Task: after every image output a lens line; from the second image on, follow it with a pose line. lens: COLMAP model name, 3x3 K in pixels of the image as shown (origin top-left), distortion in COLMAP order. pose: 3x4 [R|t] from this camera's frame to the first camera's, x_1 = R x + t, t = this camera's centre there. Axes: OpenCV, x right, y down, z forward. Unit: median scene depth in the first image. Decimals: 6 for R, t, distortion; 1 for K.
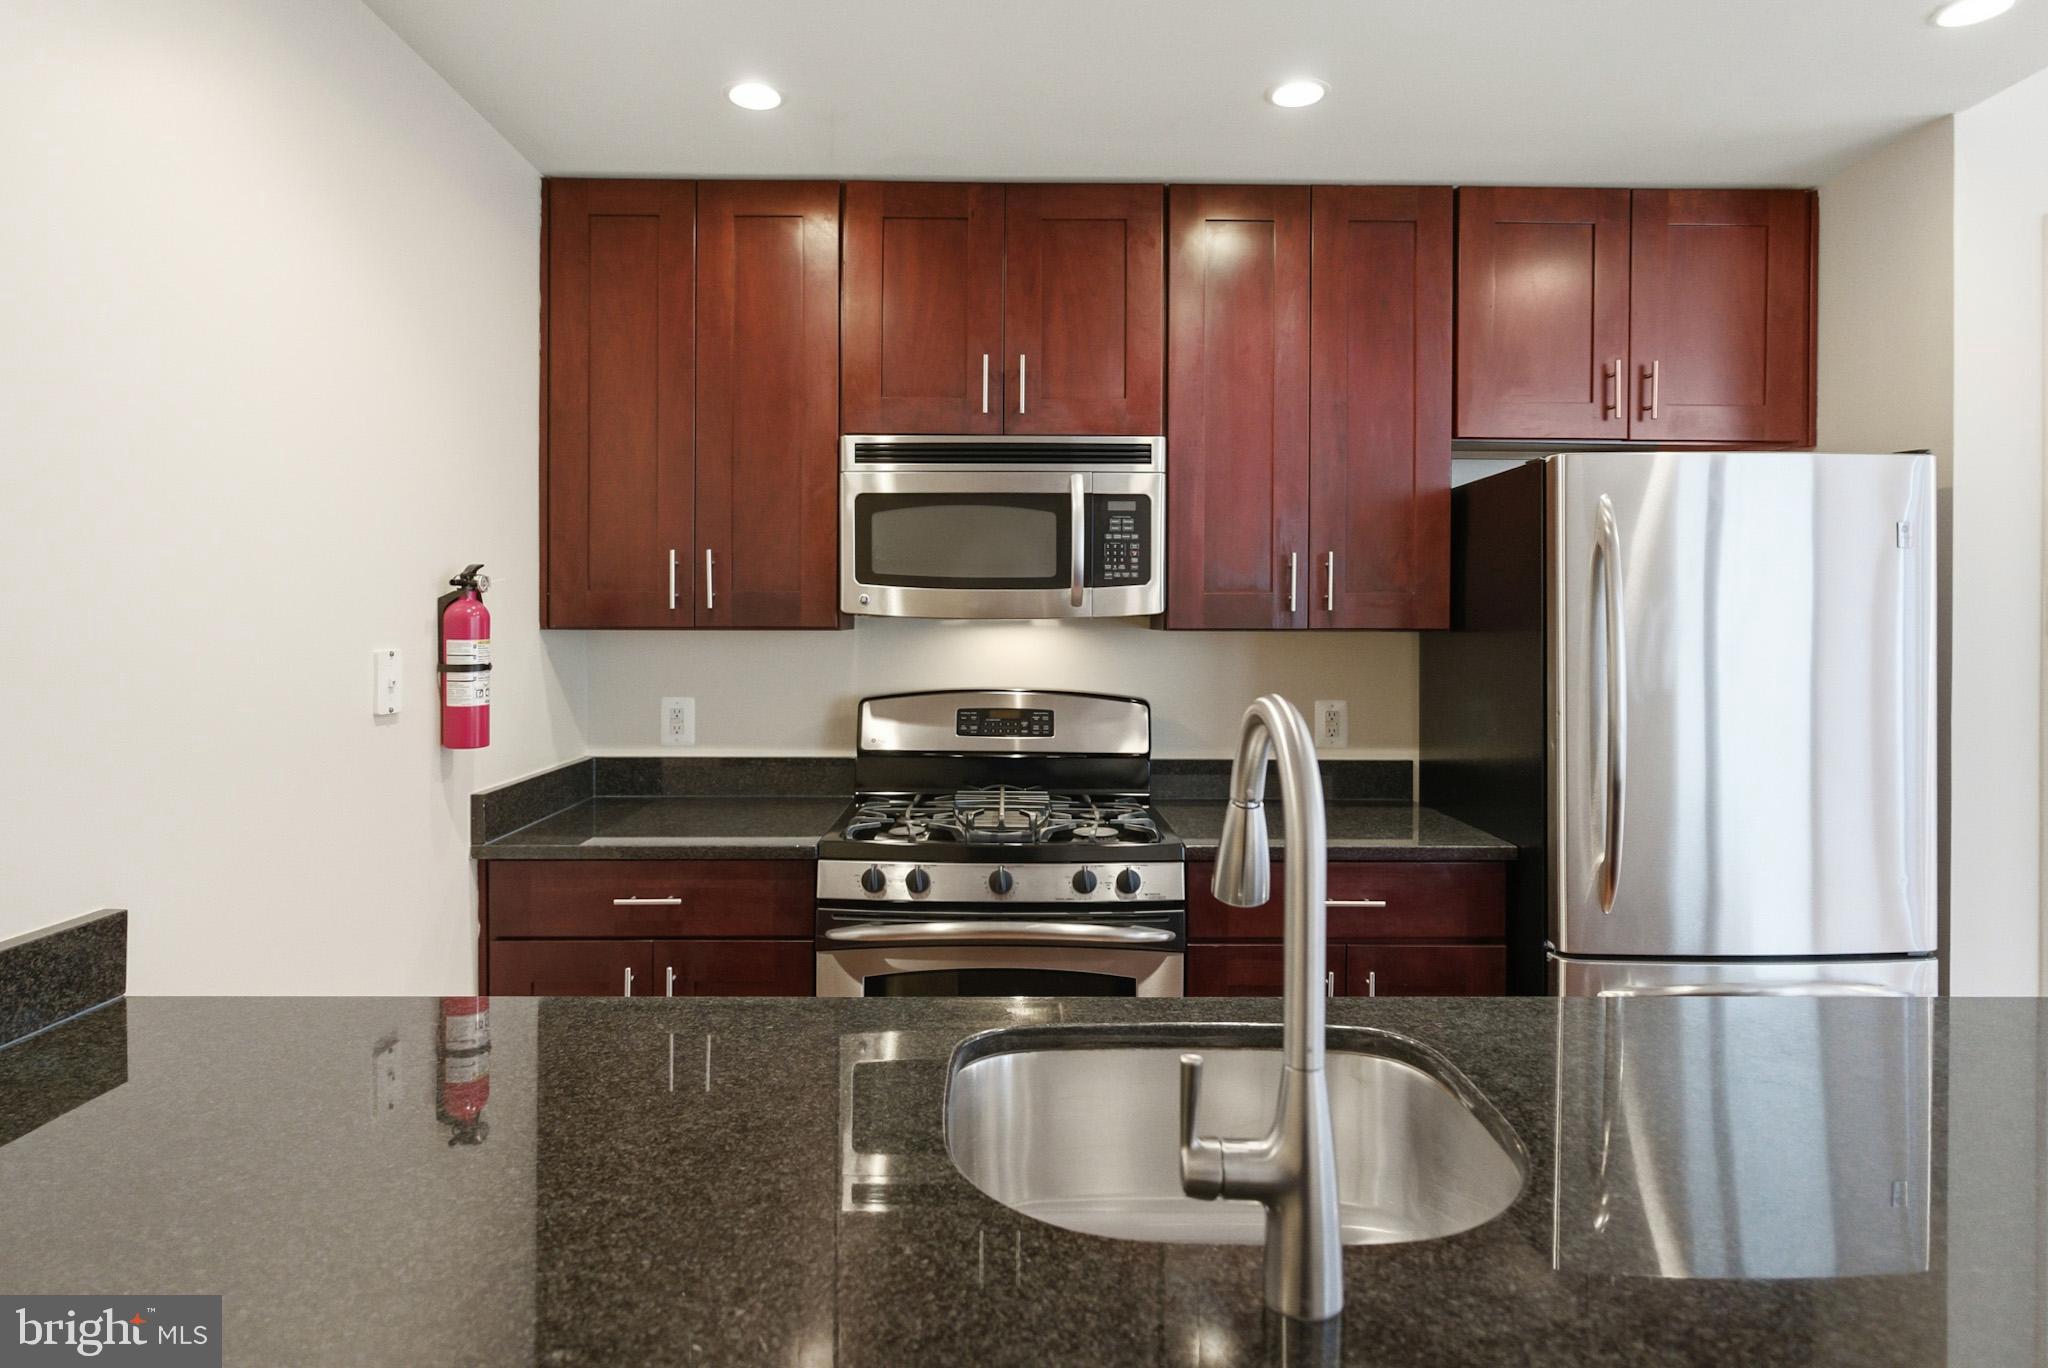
lens RADIAL K [[1194.8, 0, 1021.5], [0, 1194.8, 610.5], [0, 0, 1]] dist [-0.006243, 0.001303]
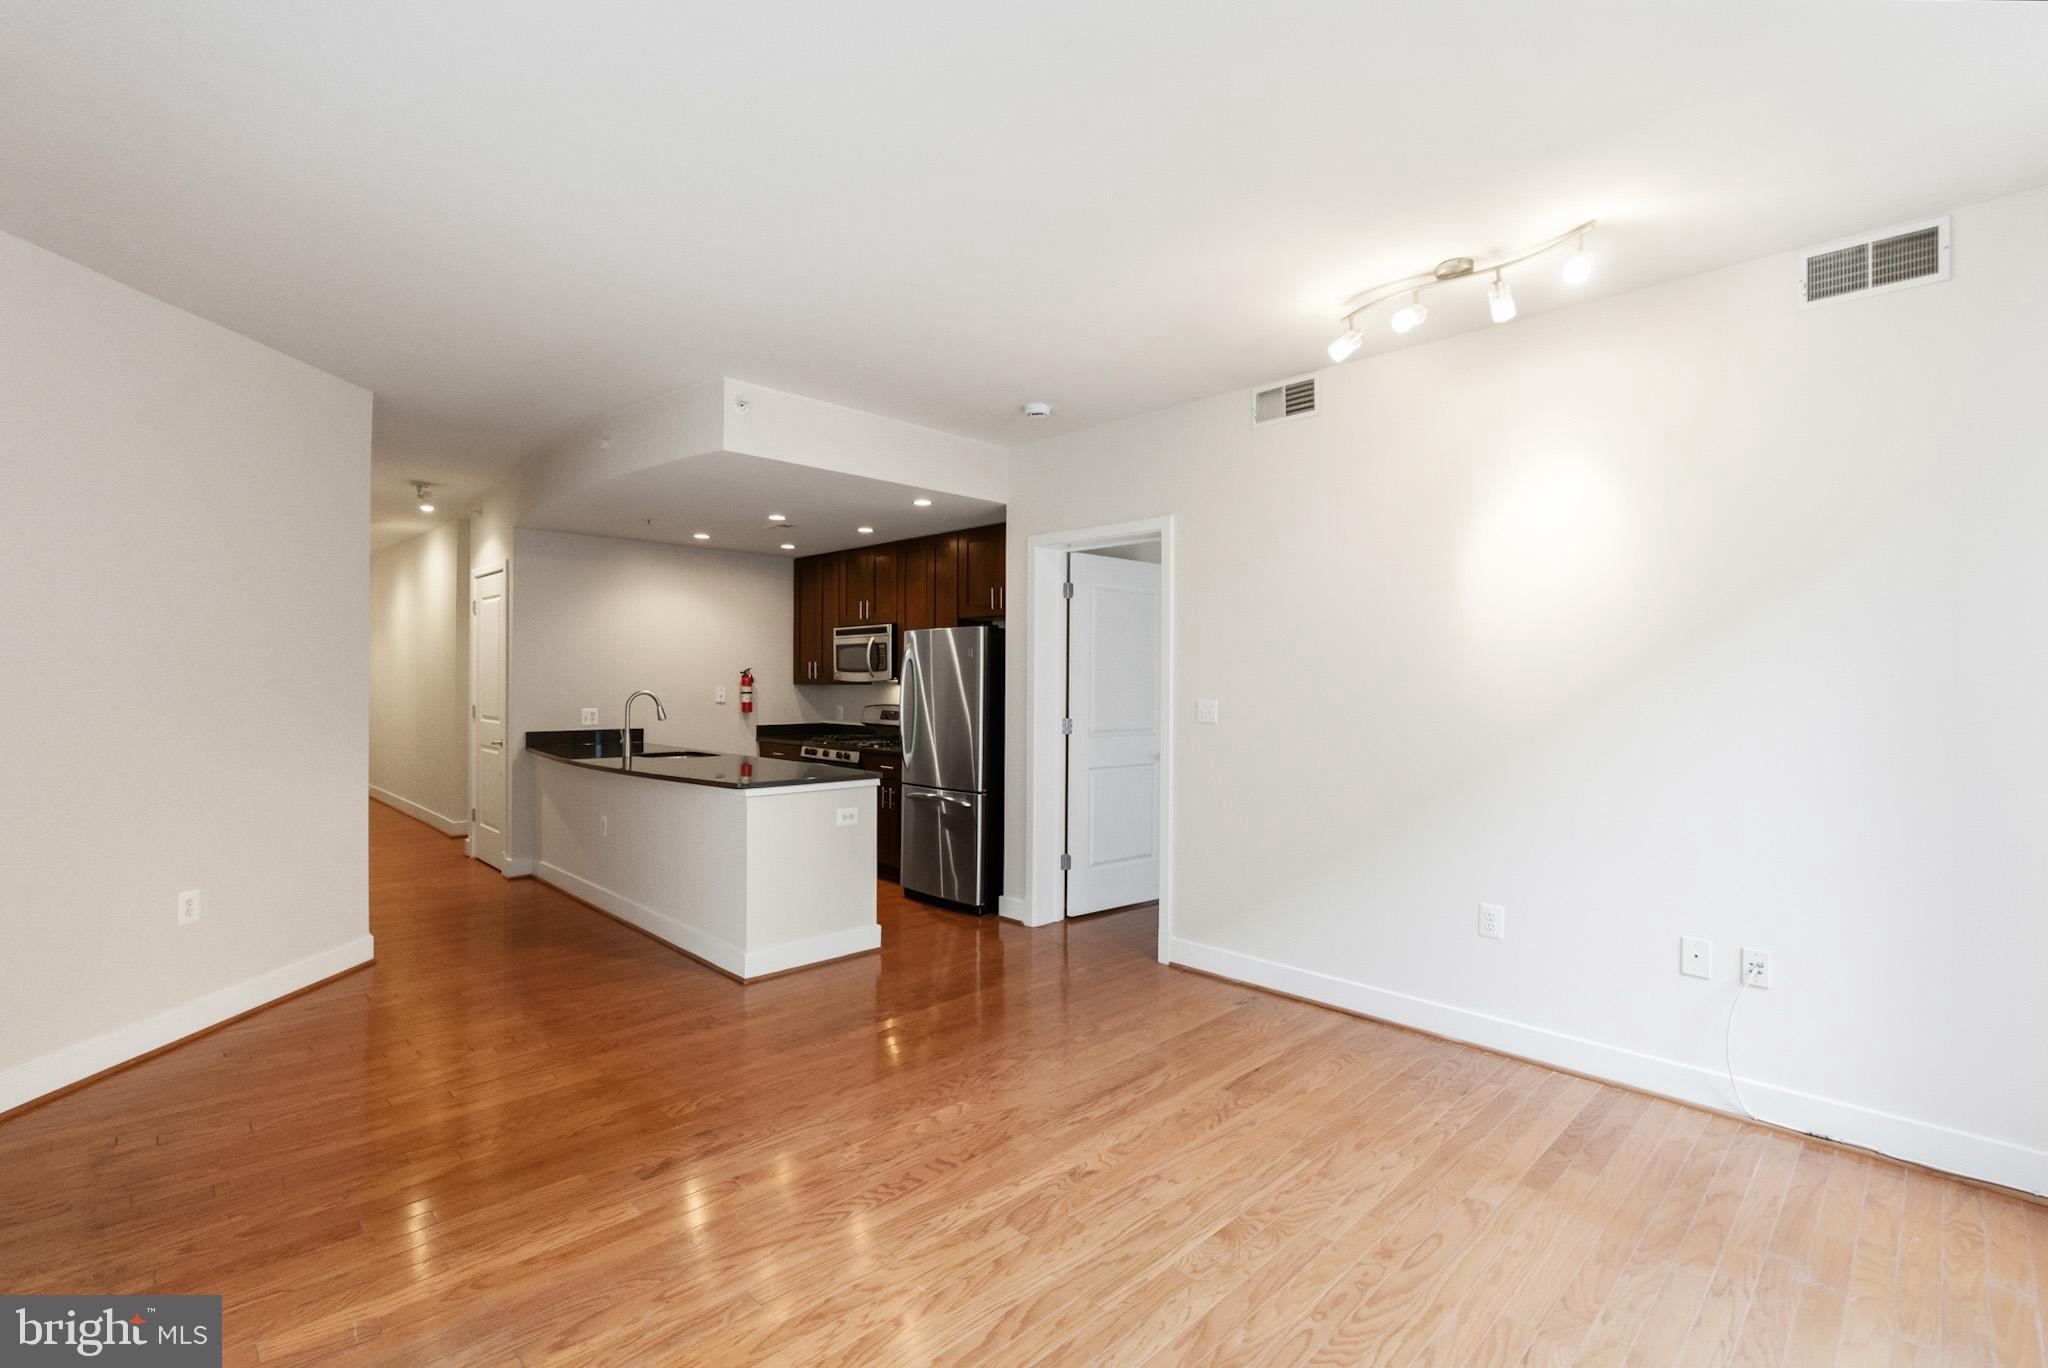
lens RADIAL K [[923.0, 0, 1017.6], [0, 923.0, 689.3], [0, 0, 1]] dist [-0.003116, -0.000090]
pose [[0.687080, 0.004414, -0.726569, 2.133602], [-0.006874, 0.999976, -0.000426, 0.026324], [0.726549, 0.005287, 0.687094, -0.434850]]
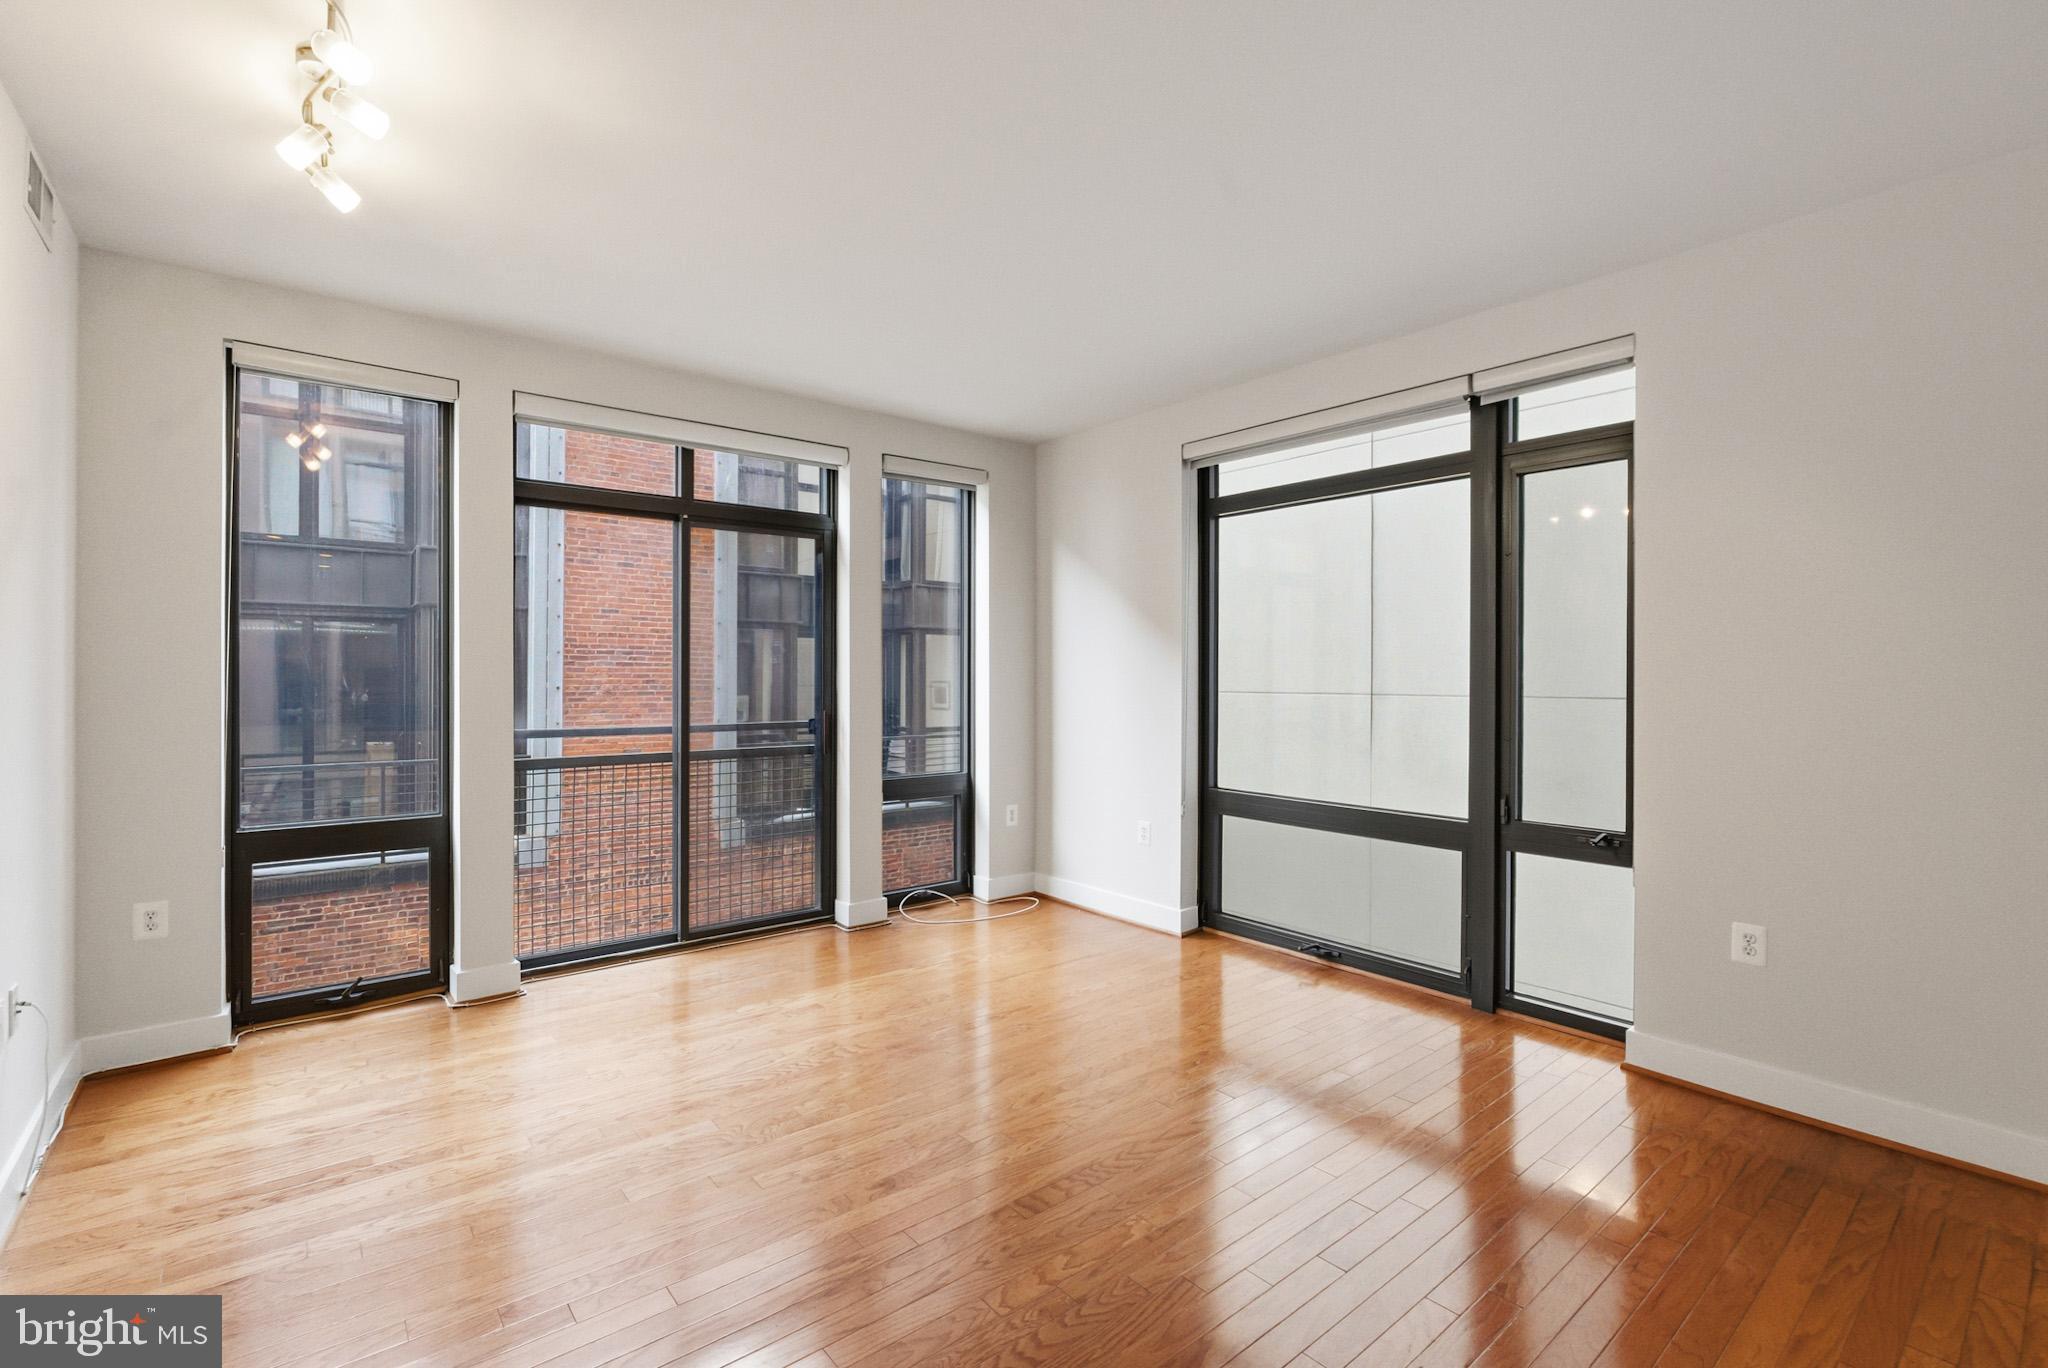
lens RADIAL K [[923.0, 0, 1014.4], [0, 923.0, 678.5], [0, 0, 1]] dist [-0.003116, -0.000090]
pose [[-0.615018, -0.011692, 0.788426, 0.718114], [-0.008159, 0.999931, 0.008464, 0.023195], [-0.788471, -0.001228, -0.615071, 0.714298]]
